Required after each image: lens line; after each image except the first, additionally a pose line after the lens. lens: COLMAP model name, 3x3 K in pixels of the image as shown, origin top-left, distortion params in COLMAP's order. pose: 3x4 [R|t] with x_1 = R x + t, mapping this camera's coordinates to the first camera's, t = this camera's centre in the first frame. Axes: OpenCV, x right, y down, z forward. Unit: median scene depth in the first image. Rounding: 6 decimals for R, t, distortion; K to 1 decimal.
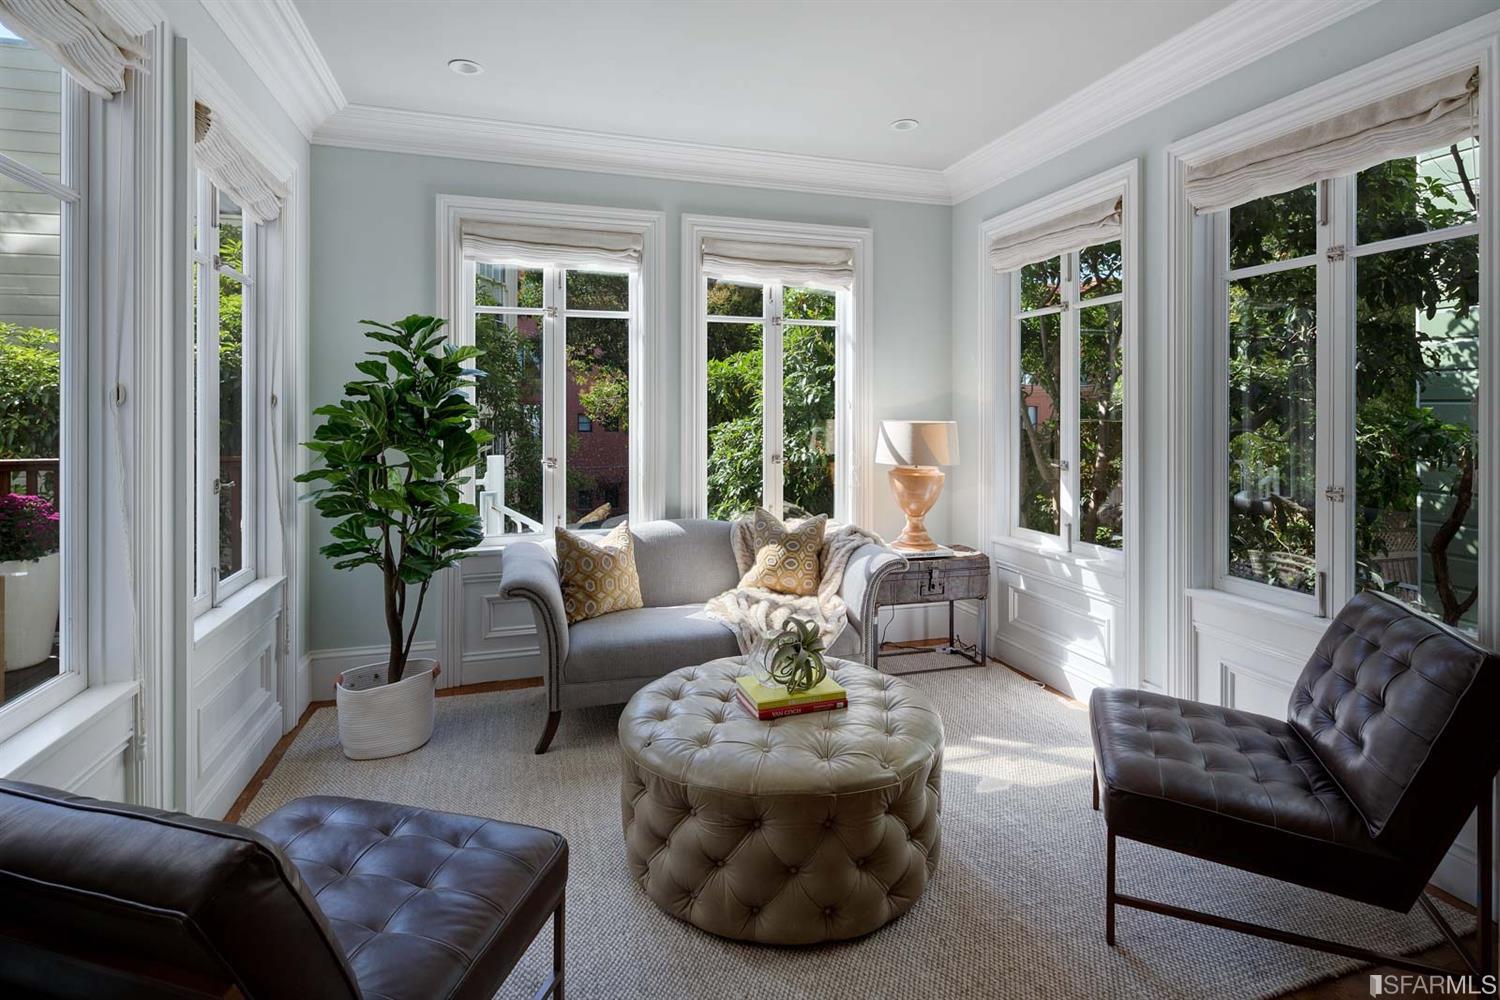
lens RADIAL K [[721.3, 0, 745.7], [0, 721.3, 412.2], [0, 0, 1]] dist [0.001485, -0.002906]
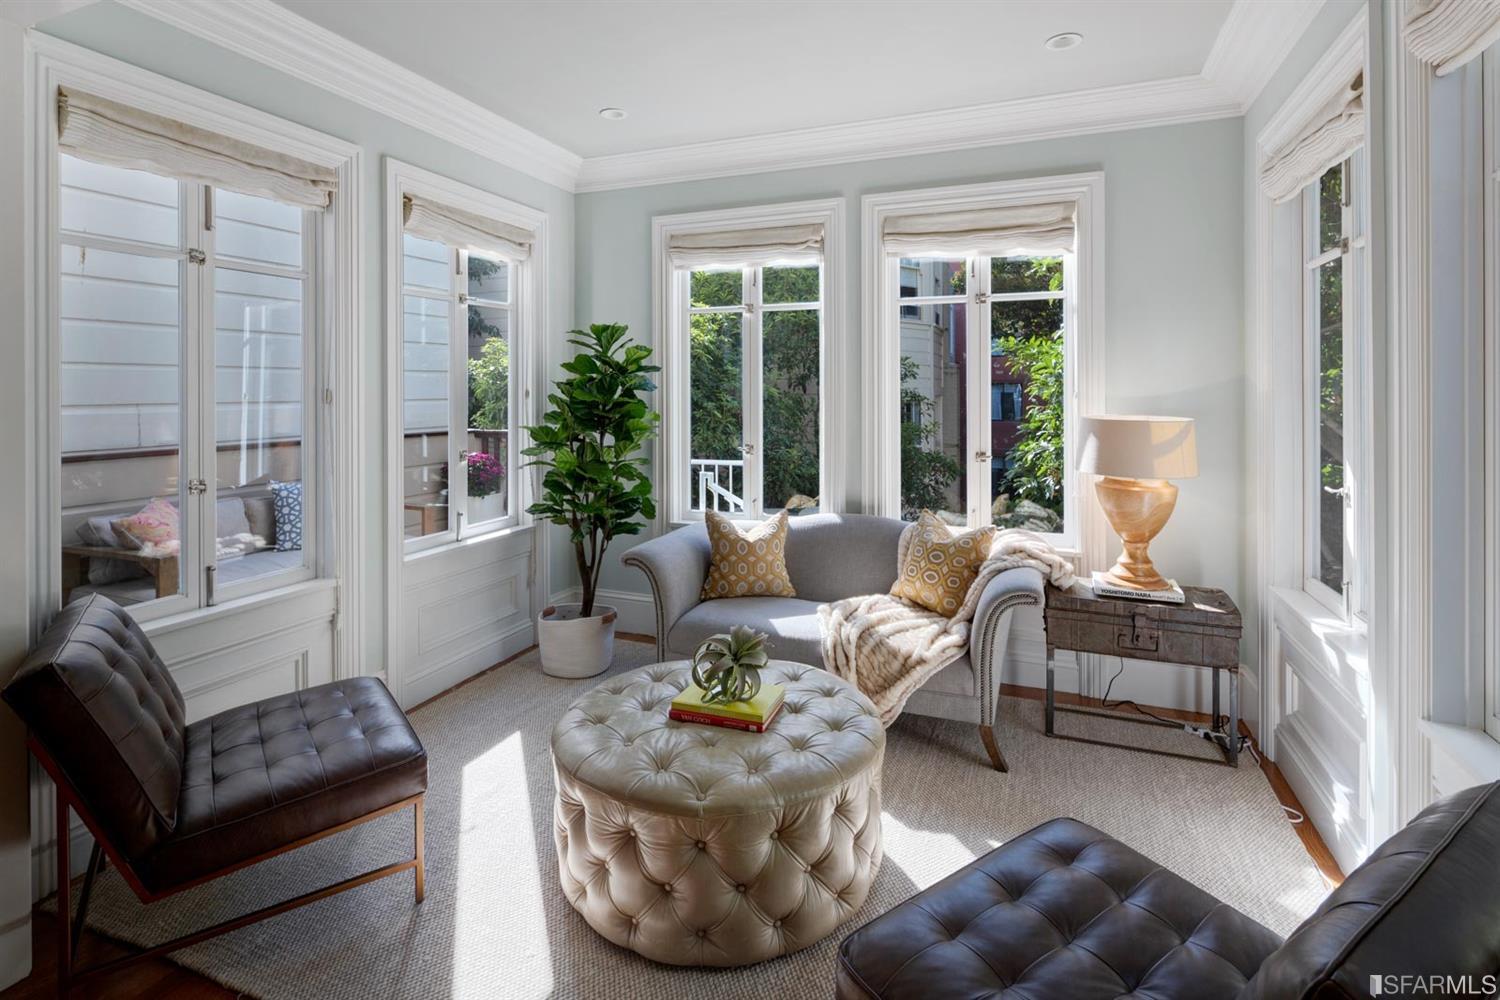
lens RADIAL K [[721.3, 0, 772.9], [0, 721.3, 392.6], [0, 0, 1]] dist [0.001485, -0.002906]
pose [[0.789337, -0.002280, -0.613957, 0.410404], [-0.003067, 0.999966, -0.007657, -0.005752], [0.613953, 0.007927, 0.789303, 0.170770]]
